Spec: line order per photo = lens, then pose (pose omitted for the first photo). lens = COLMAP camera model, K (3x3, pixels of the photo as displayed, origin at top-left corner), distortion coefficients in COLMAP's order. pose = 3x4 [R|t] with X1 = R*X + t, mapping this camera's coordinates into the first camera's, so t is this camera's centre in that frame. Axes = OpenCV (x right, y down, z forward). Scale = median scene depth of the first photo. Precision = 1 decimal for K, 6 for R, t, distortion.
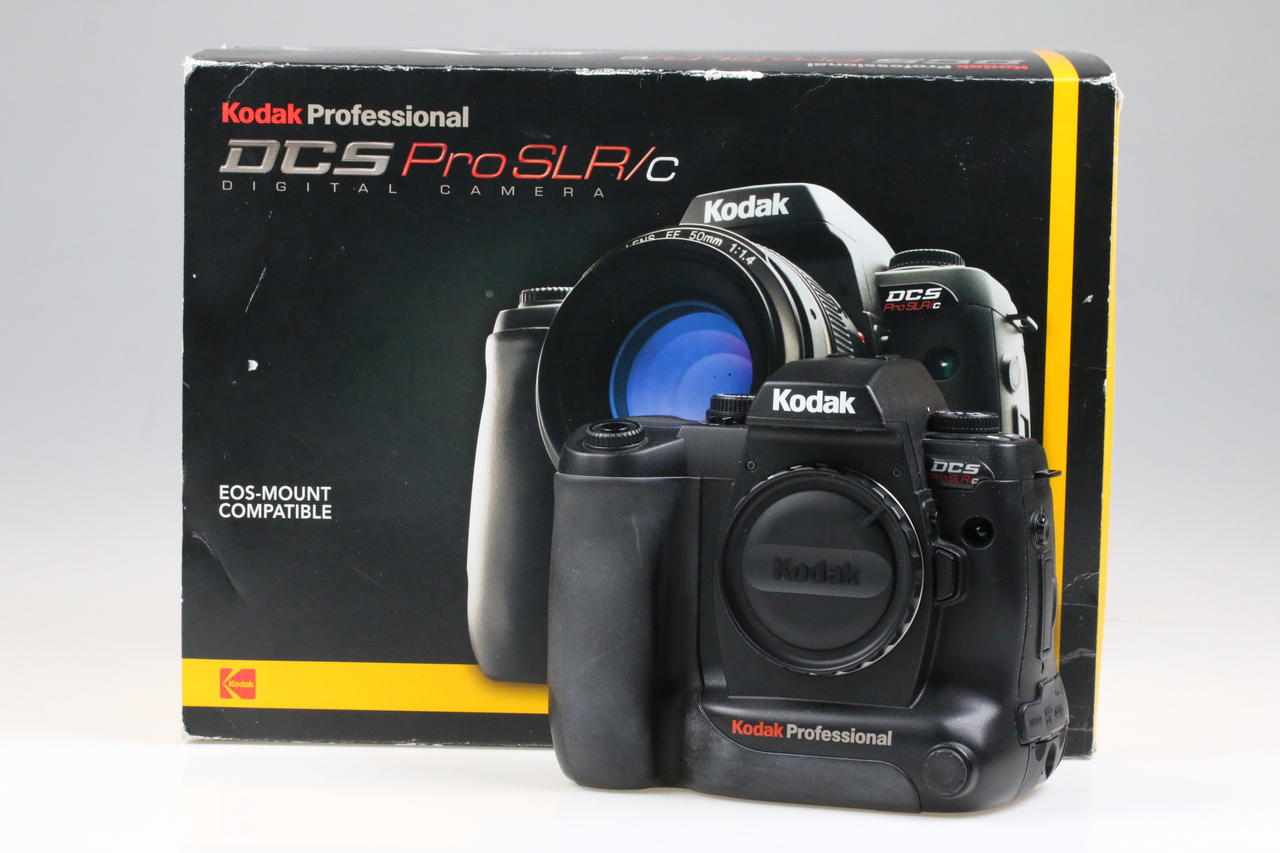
lens RADIAL K [[3867.0, 0, 640.0], [0, 3867.0, 426.5], [0, 0, 1]] dist [0.024531, 0.084524]
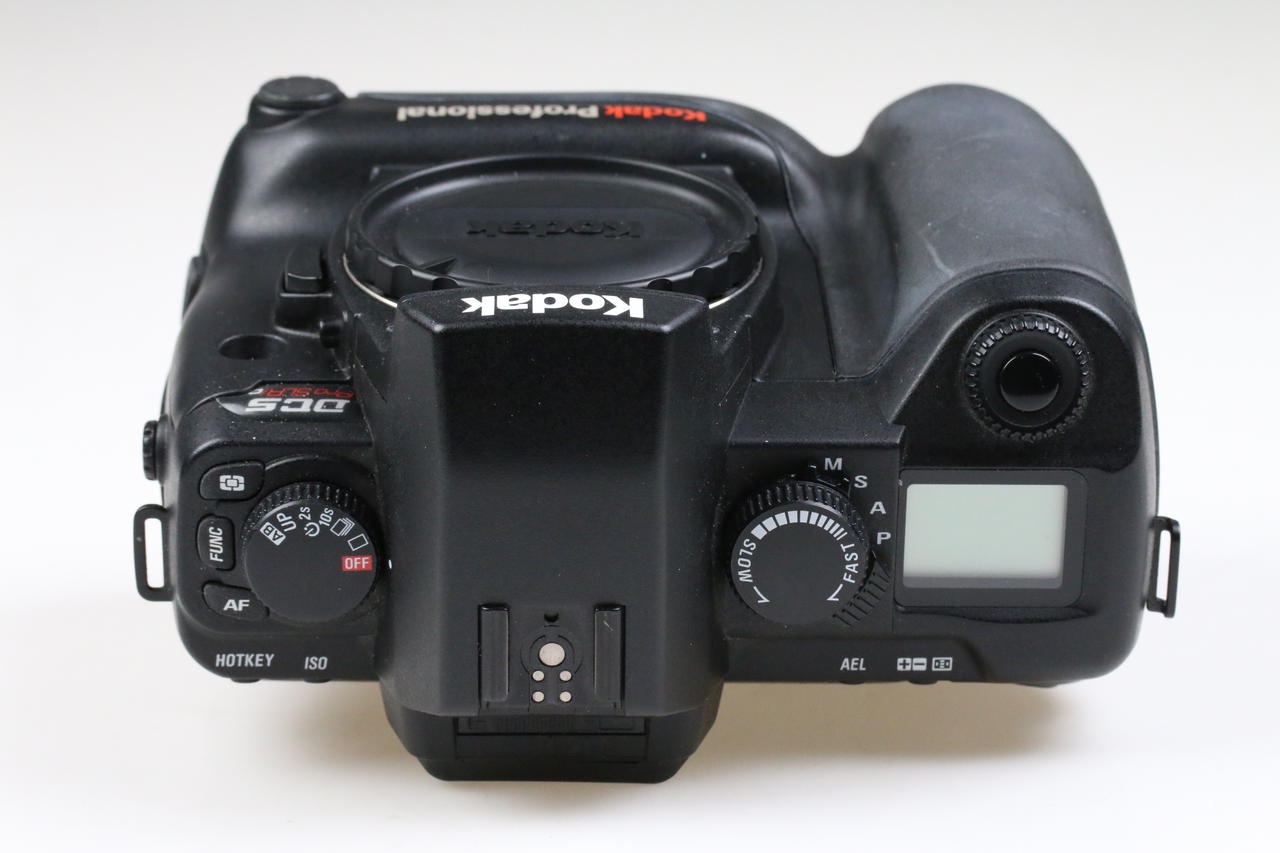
lens RADIAL K [[3867.0, 0, 640.0], [0, 3867.0, 426.5], [0, 0, 1]] dist [0.024531, 0.084524]
pose [[-0.939909, 0.327995, 0.094820, -0.005066], [-0.063175, -0.439994, 0.895776, -0.433560], [0.335531, 0.835957, 0.434275, 0.803501]]
